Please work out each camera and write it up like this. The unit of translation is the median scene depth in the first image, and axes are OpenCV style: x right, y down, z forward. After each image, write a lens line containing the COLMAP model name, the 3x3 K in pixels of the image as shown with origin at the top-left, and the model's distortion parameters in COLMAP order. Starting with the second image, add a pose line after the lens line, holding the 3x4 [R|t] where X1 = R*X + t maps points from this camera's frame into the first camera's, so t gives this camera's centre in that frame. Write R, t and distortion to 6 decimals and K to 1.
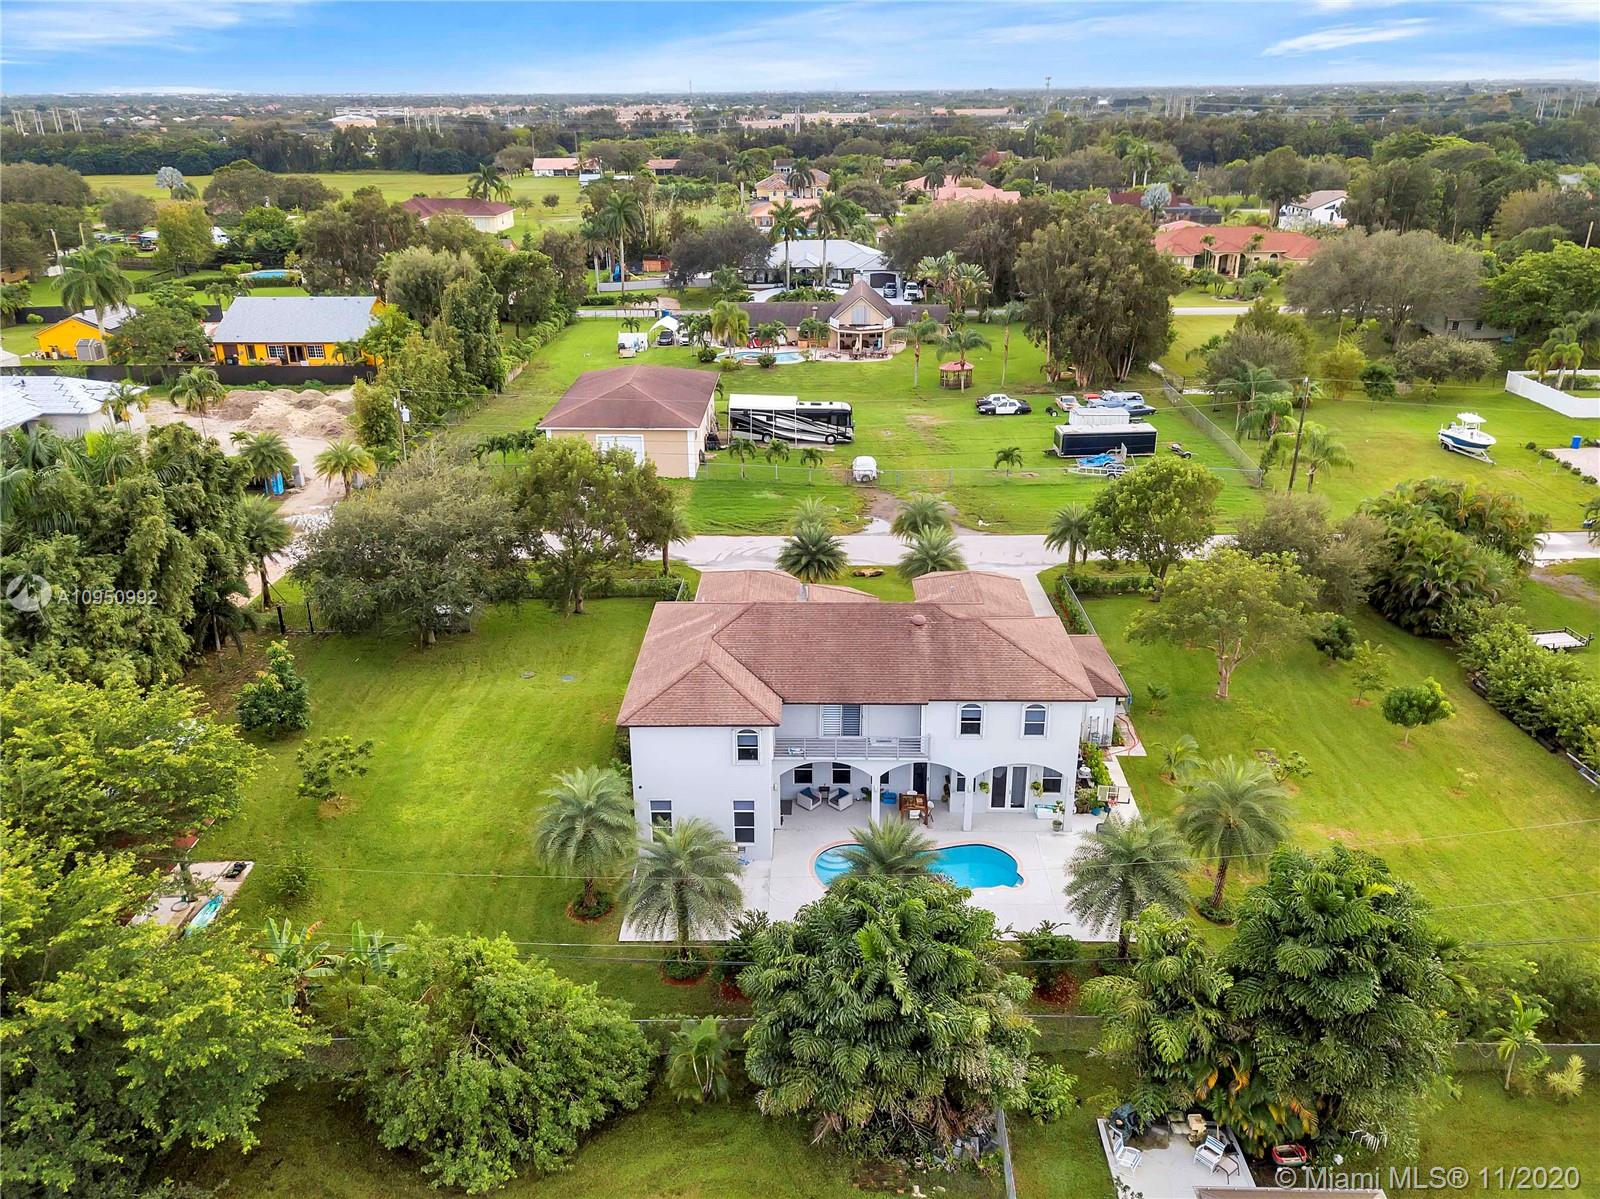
lens RADIAL K [[1222.3, 0, 792.2], [0, 1222.3, 598.6], [0, 0, 1]] dist [0.024935, 0.003503]
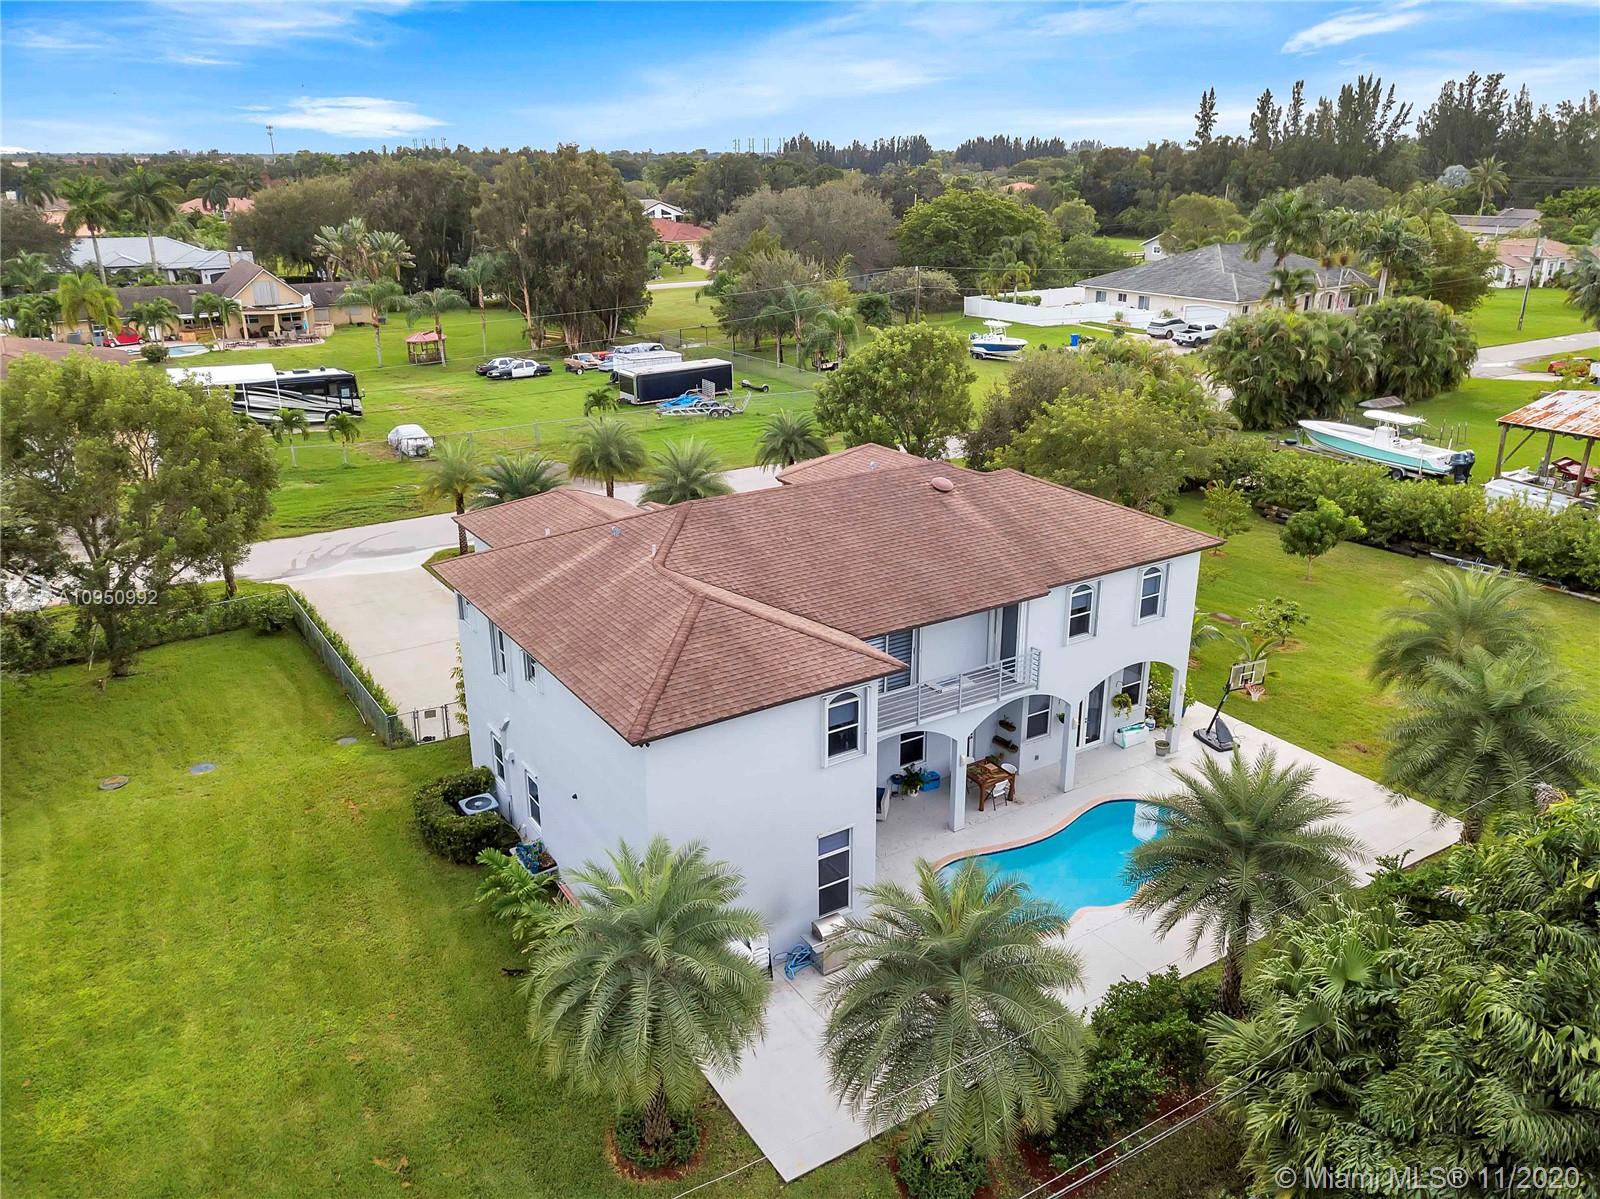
lens RADIAL K [[1220.3, 0, 800.0], [0, 1220.3, 599.5], [0, 0, 1]] dist [0.009015, 0.001846]
pose [[0.830791, -0.184748, 0.525028, -0.125755], [0.208901, 0.977843, 0.013527, 0.022148], [-0.515894, 0.098441, 0.850977, 0.218632]]
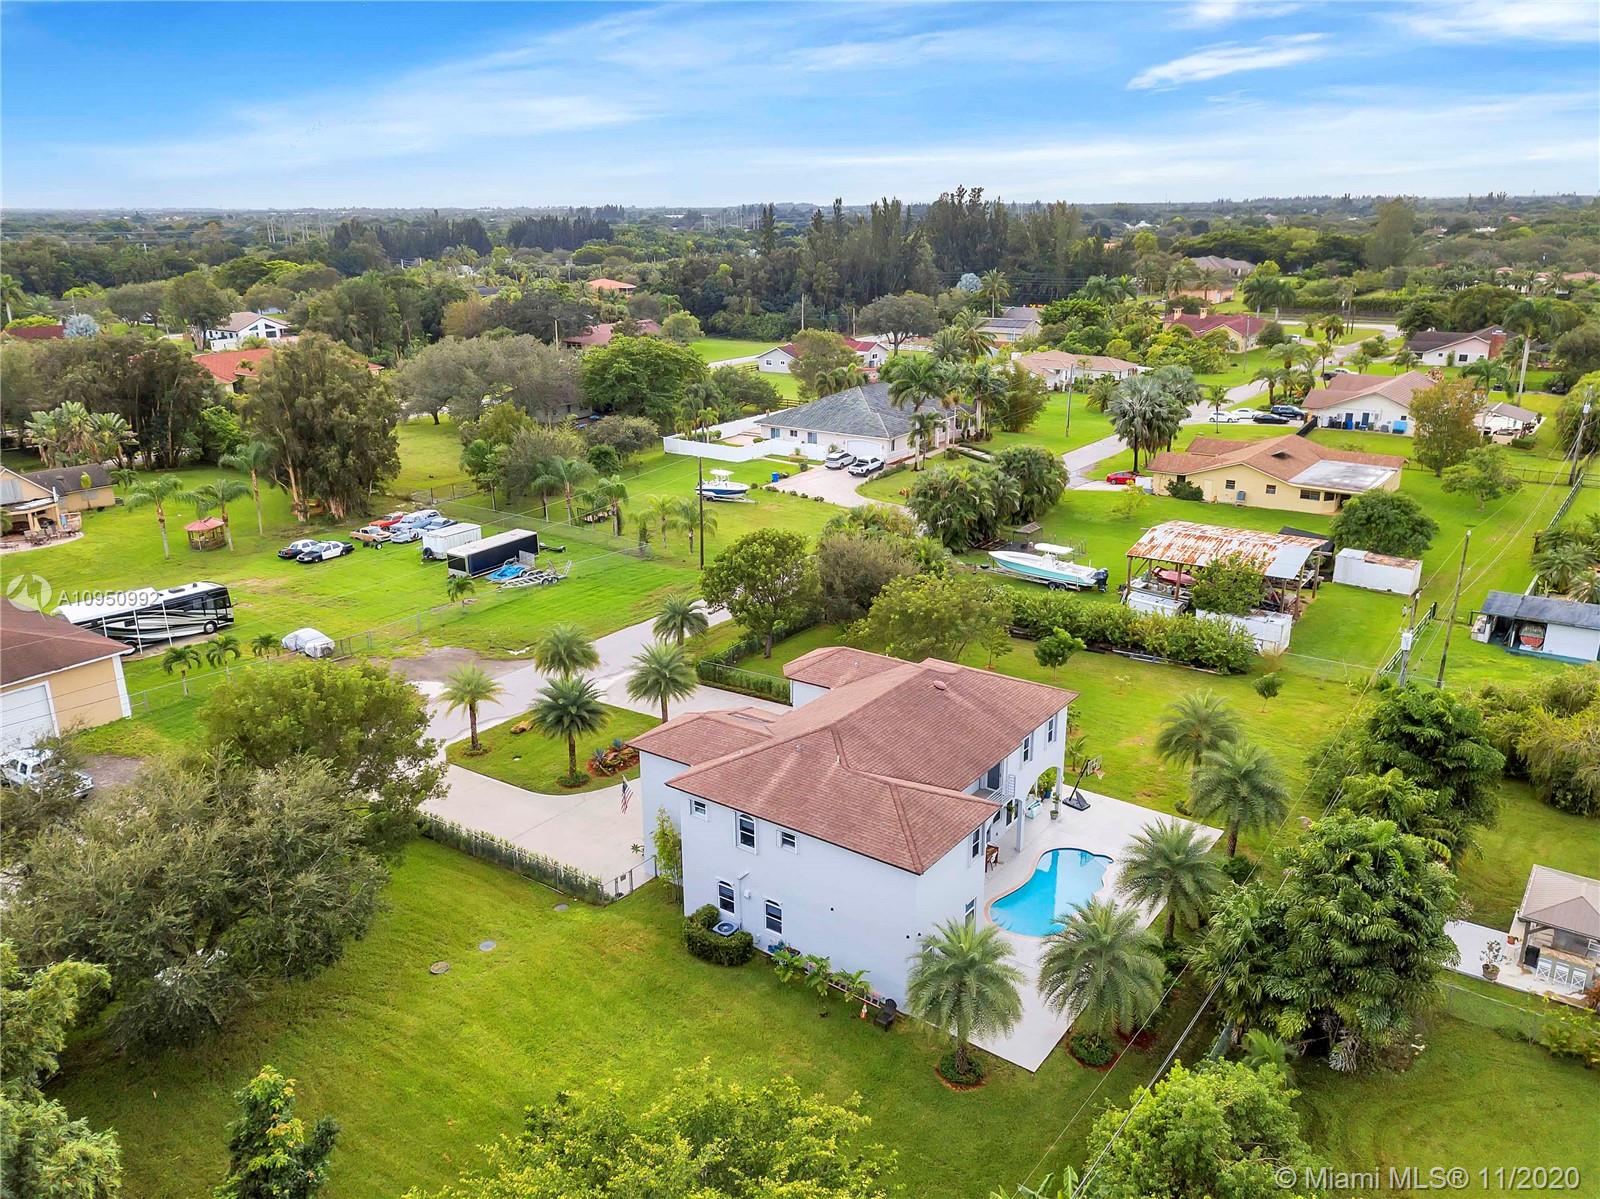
lens RADIAL K [[1200.6, 0, 806.1], [0, 1200.6, 597.7], [0, 0, 1]] dist [0.066123, -0.114198]
pose [[0.567594, -0.247007, 0.785382, -0.332645], [0.315647, 0.946327, 0.069507, -0.071857], [-0.760397, 0.208452, 0.615097, 0.179378]]
